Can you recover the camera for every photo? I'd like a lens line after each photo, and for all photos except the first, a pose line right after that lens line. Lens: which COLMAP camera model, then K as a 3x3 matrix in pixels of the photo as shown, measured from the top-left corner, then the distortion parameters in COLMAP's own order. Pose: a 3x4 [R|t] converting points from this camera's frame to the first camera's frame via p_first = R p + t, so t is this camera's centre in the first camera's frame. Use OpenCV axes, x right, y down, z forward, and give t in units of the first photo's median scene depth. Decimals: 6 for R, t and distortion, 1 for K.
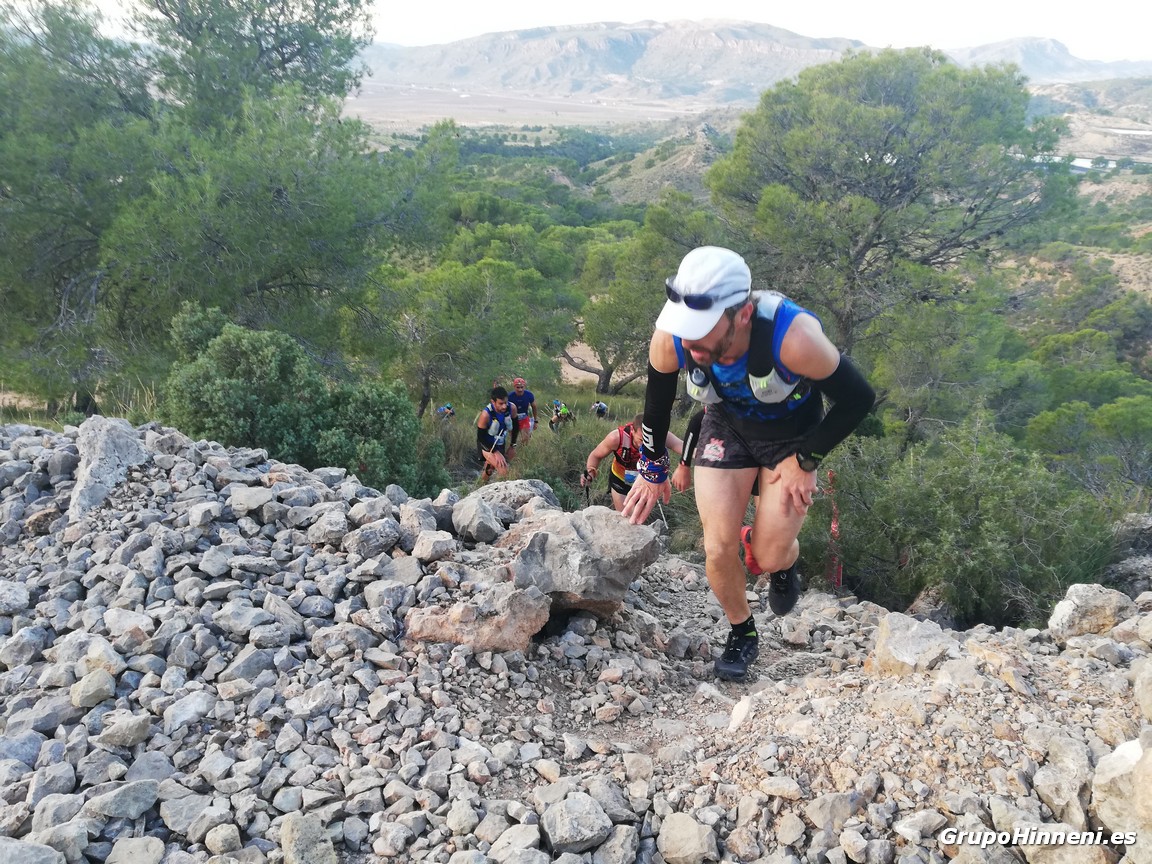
lens RADIAL K [[865.9, 0, 585.6], [0, 865.9, 433.0], [0, 0, 1]] dist [0.051337, -0.072203]
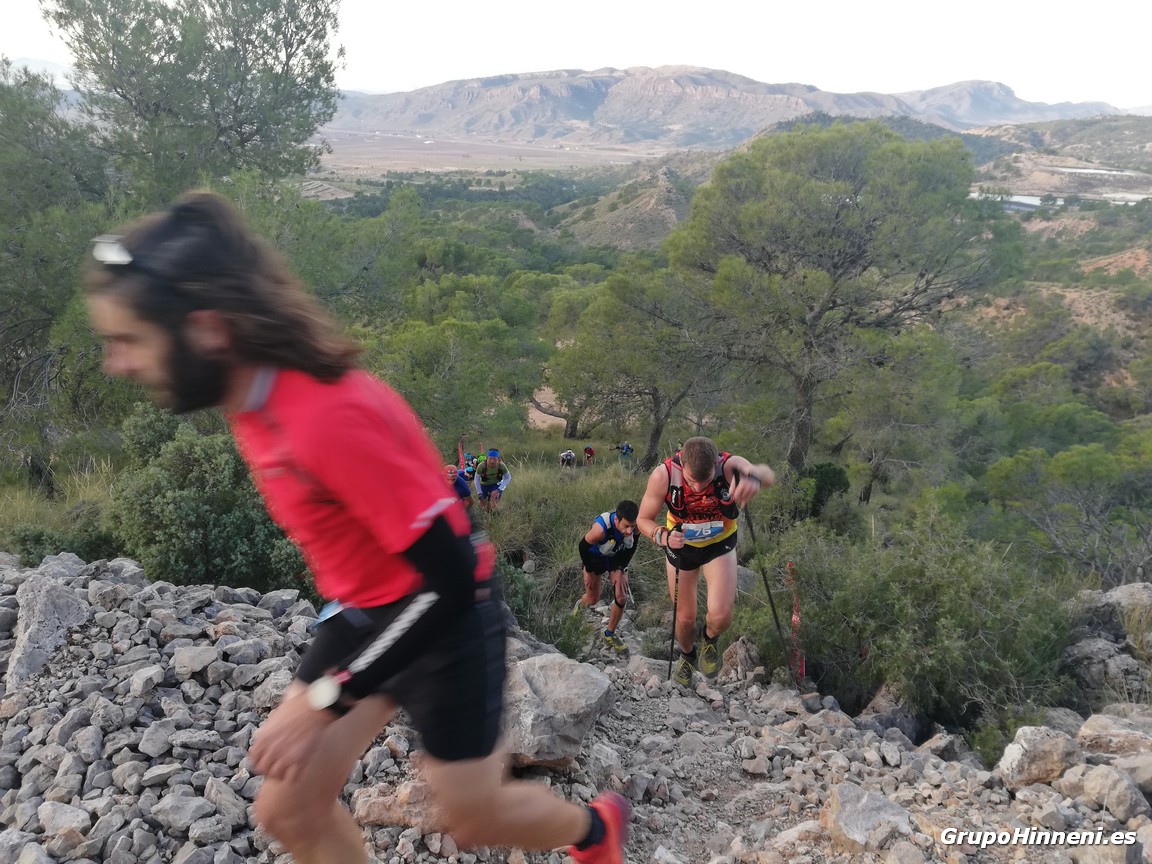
lens RADIAL K [[868.0, 0, 586.8], [0, 868.0, 432.1], [0, 0, 1]] dist [0.044588, -0.062232]
pose [[0.999119, -0.019792, 0.036994, 0.024968], [0.021479, 0.998722, -0.045757, -0.131507], [-0.036041, 0.046512, 0.998267, -0.007741]]
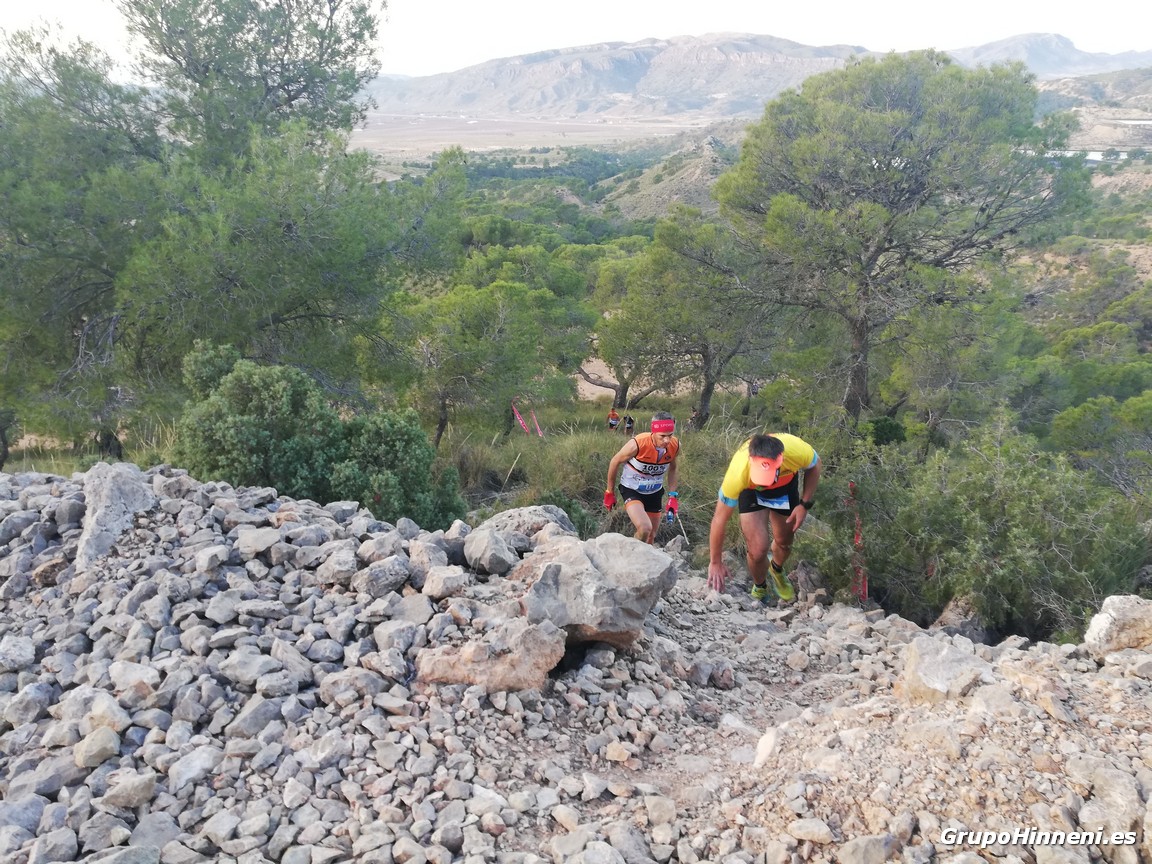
lens RADIAL K [[862.3, 0, 585.9], [0, 862.3, 432.8], [0, 0, 1]] dist [0.049540, -0.060872]
pose [[0.998821, -0.043072, -0.022371, 0.013323], [0.042650, 0.998909, -0.019001, -0.012407], [0.023165, 0.018024, 0.999569, 0.027428]]
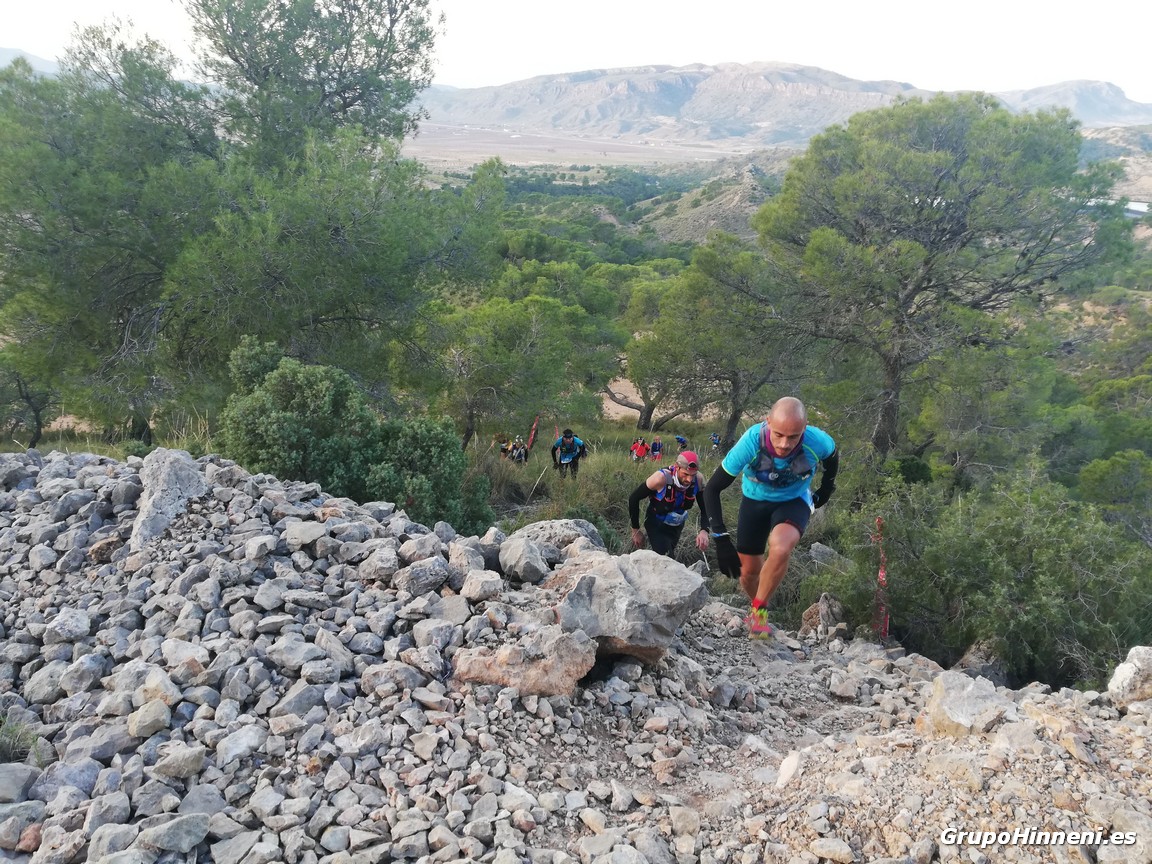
lens RADIAL K [[865.9, 0, 585.6], [0, 865.9, 433.0], [0, 0, 1]] dist [0.051337, -0.072203]
pose [[0.998613, 0.023320, -0.047213, -0.011286], [-0.025219, 0.998879, -0.040052, -0.009708], [0.046226, 0.041187, 0.998082, -0.006925]]
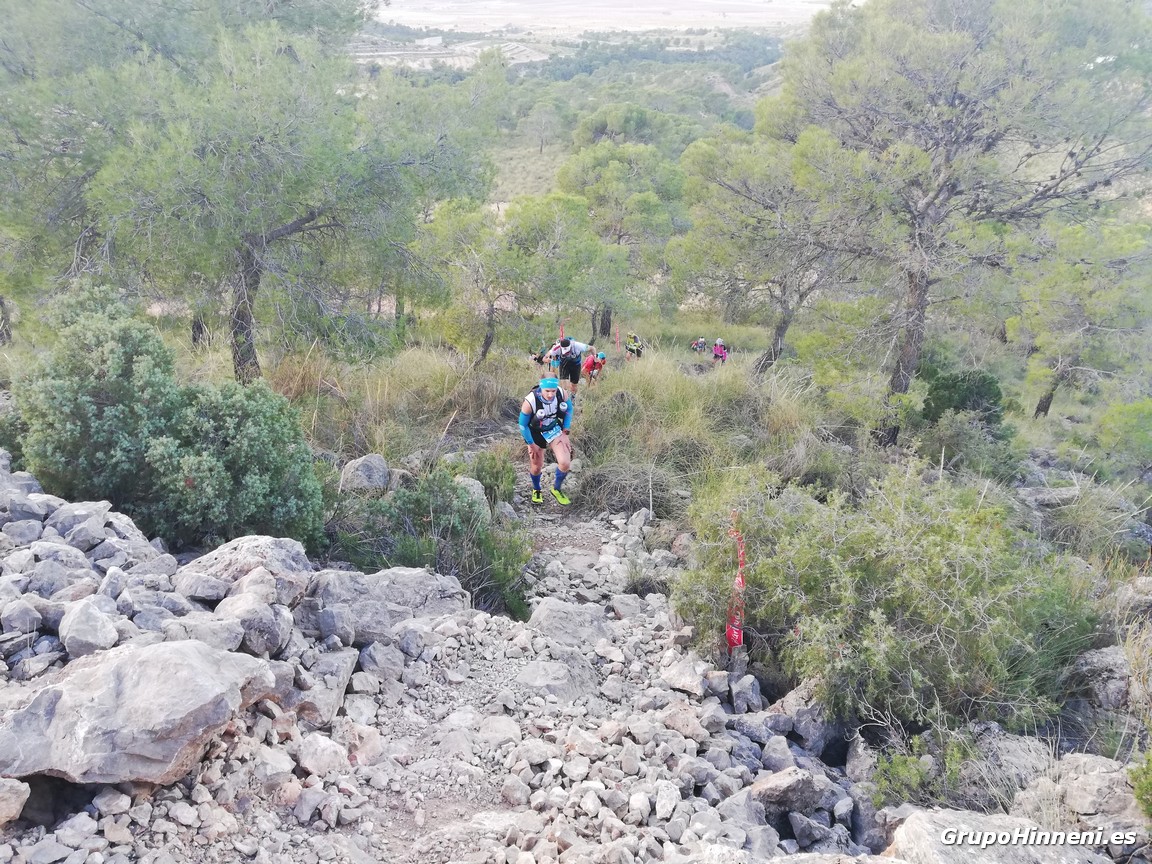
lens RADIAL K [[864.3, 0, 585.6], [0, 864.3, 432.4], [0, 0, 1]] dist [0.046998, -0.062823]
pose [[0.984236, 0.057708, -0.167183, 0.550748], [-0.041577, 0.994275, 0.098431, -0.217542], [0.171906, -0.089928, 0.981000, 0.325412]]
